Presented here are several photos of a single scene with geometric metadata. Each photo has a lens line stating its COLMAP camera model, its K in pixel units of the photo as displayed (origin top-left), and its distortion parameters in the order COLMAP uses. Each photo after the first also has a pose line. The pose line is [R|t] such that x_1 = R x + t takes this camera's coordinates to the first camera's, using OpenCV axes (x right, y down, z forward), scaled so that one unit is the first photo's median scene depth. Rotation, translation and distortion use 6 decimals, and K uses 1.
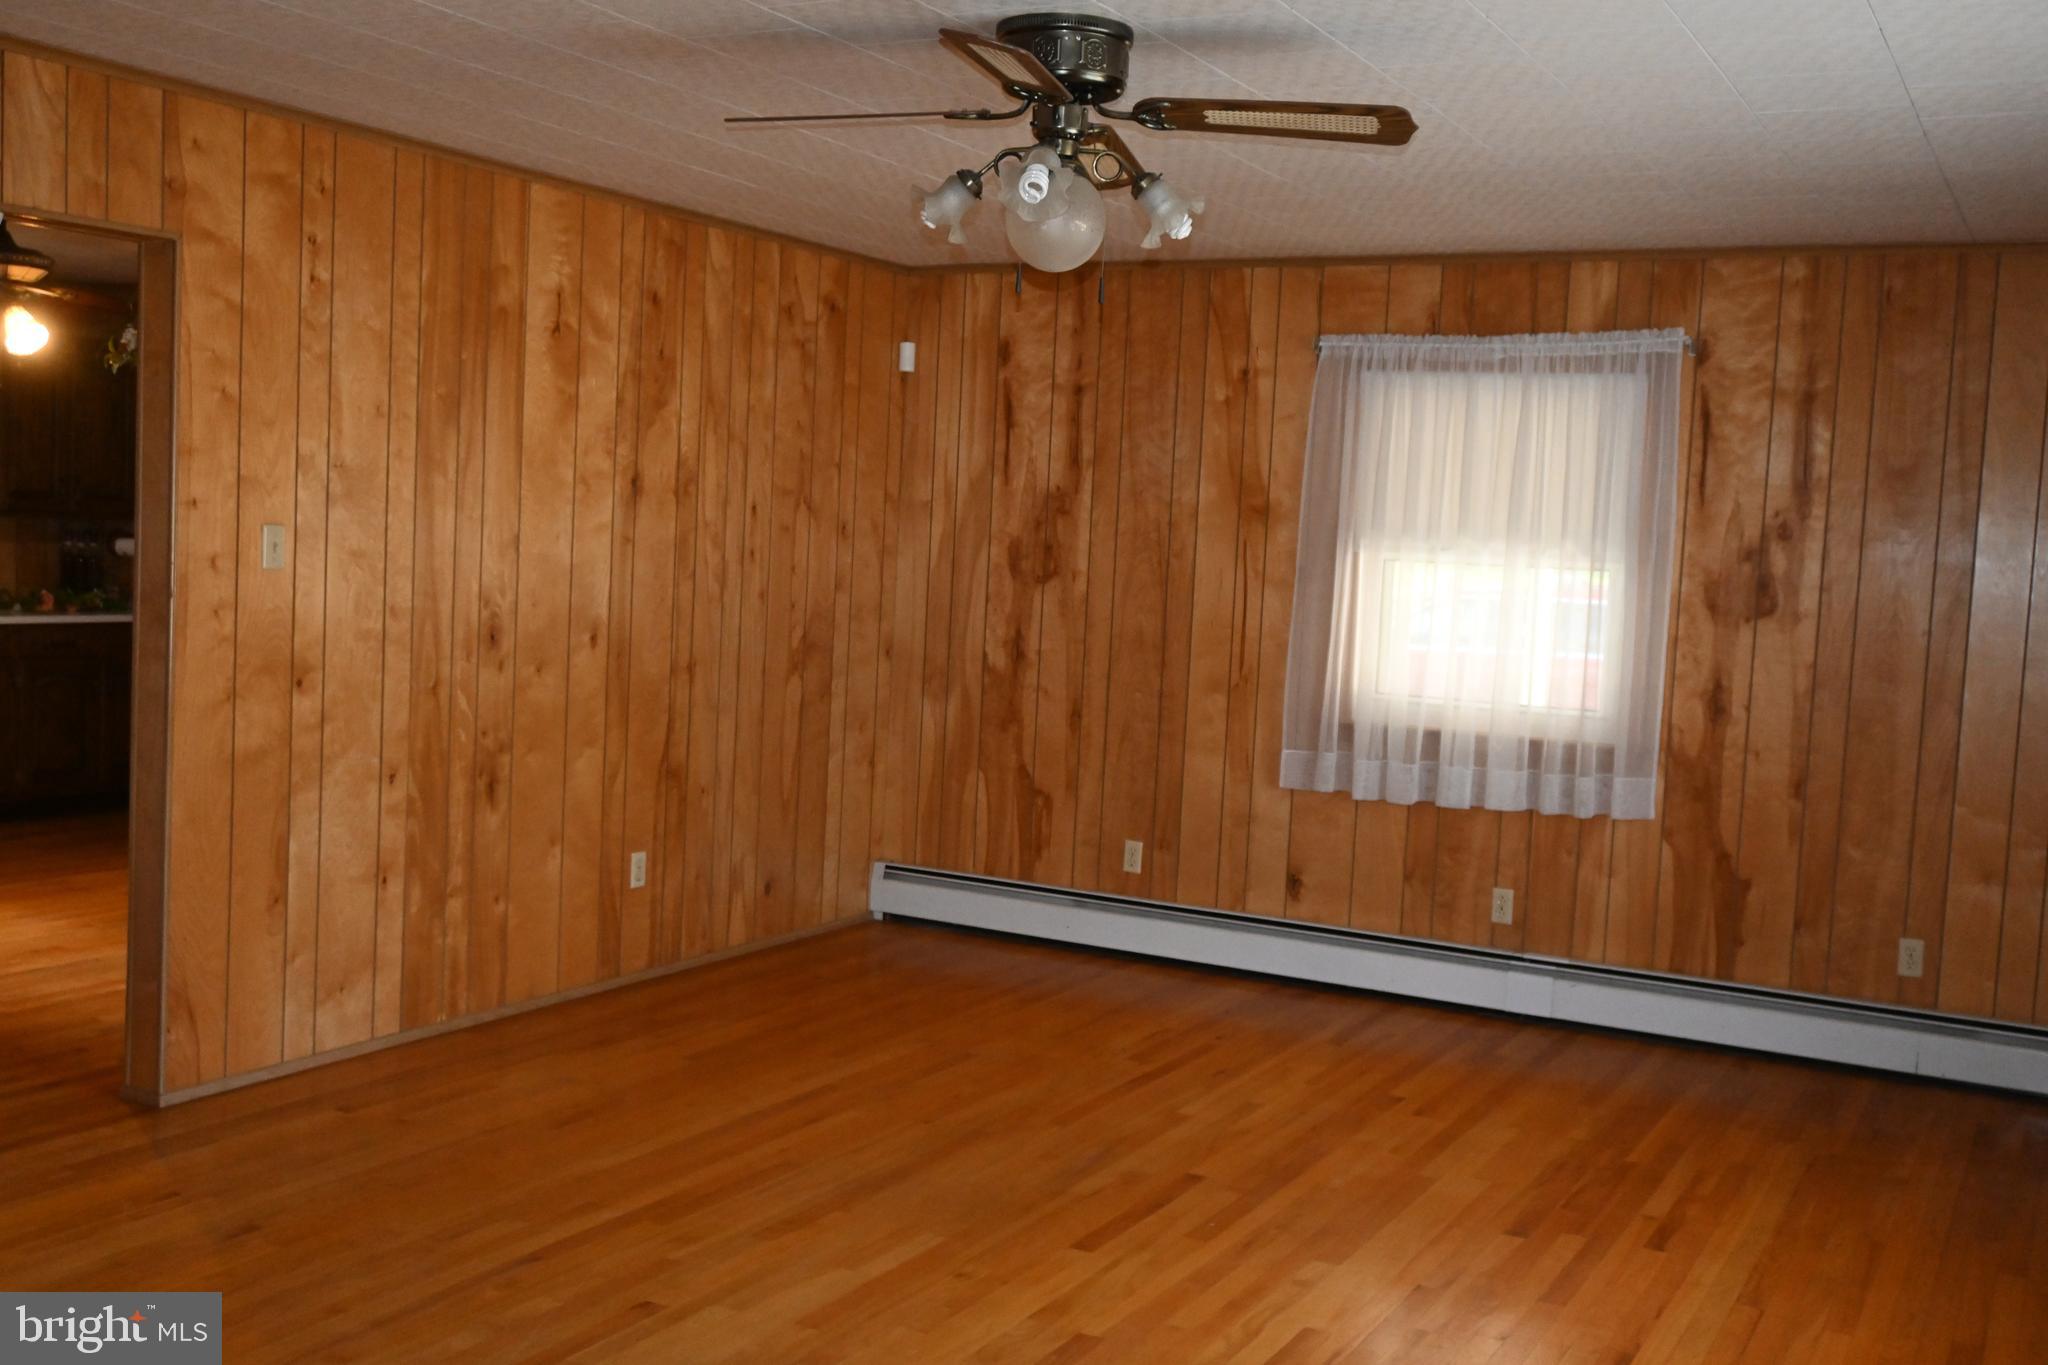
lens RADIAL K [[2062.9, 0, 1025.2], [0, 2062.9, 675.5], [0, 0, 1]] dist [-0.008042, 0.000000]
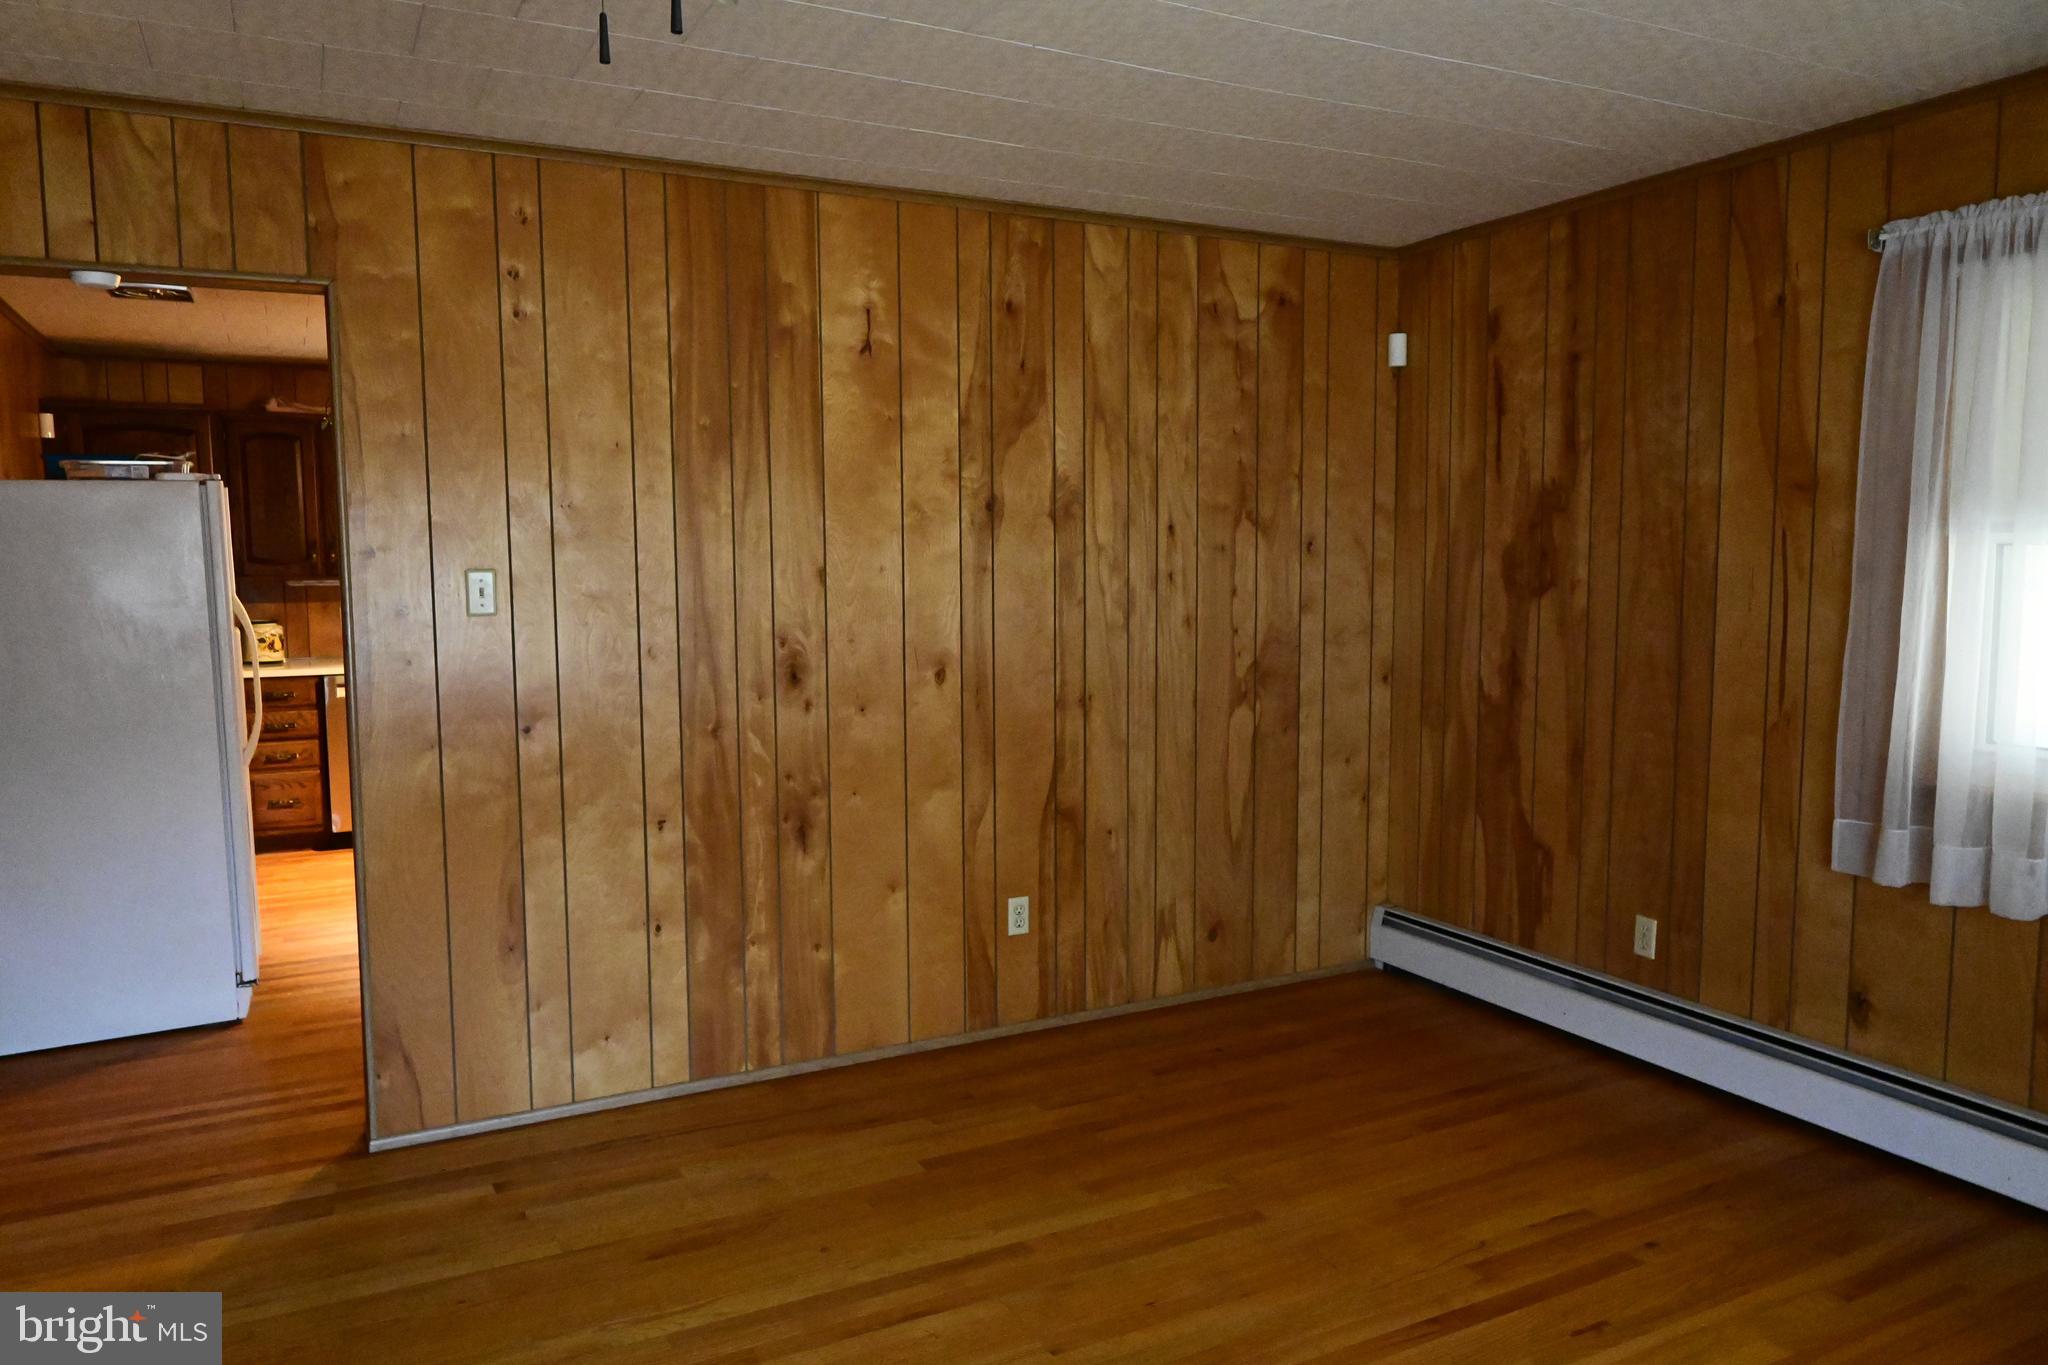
lens RADIAL K [[1398.0, 0, 1016.3], [0, 1398.0, 679.5], [0, 0, 1]] dist [-0.001329, -0.006082]
pose [[0.825055, -0.002906, -0.565045, 0.181565], [0.007262, 0.999959, 0.005461, -0.018694], [0.565006, -0.008609, 0.825042, 0.487046]]
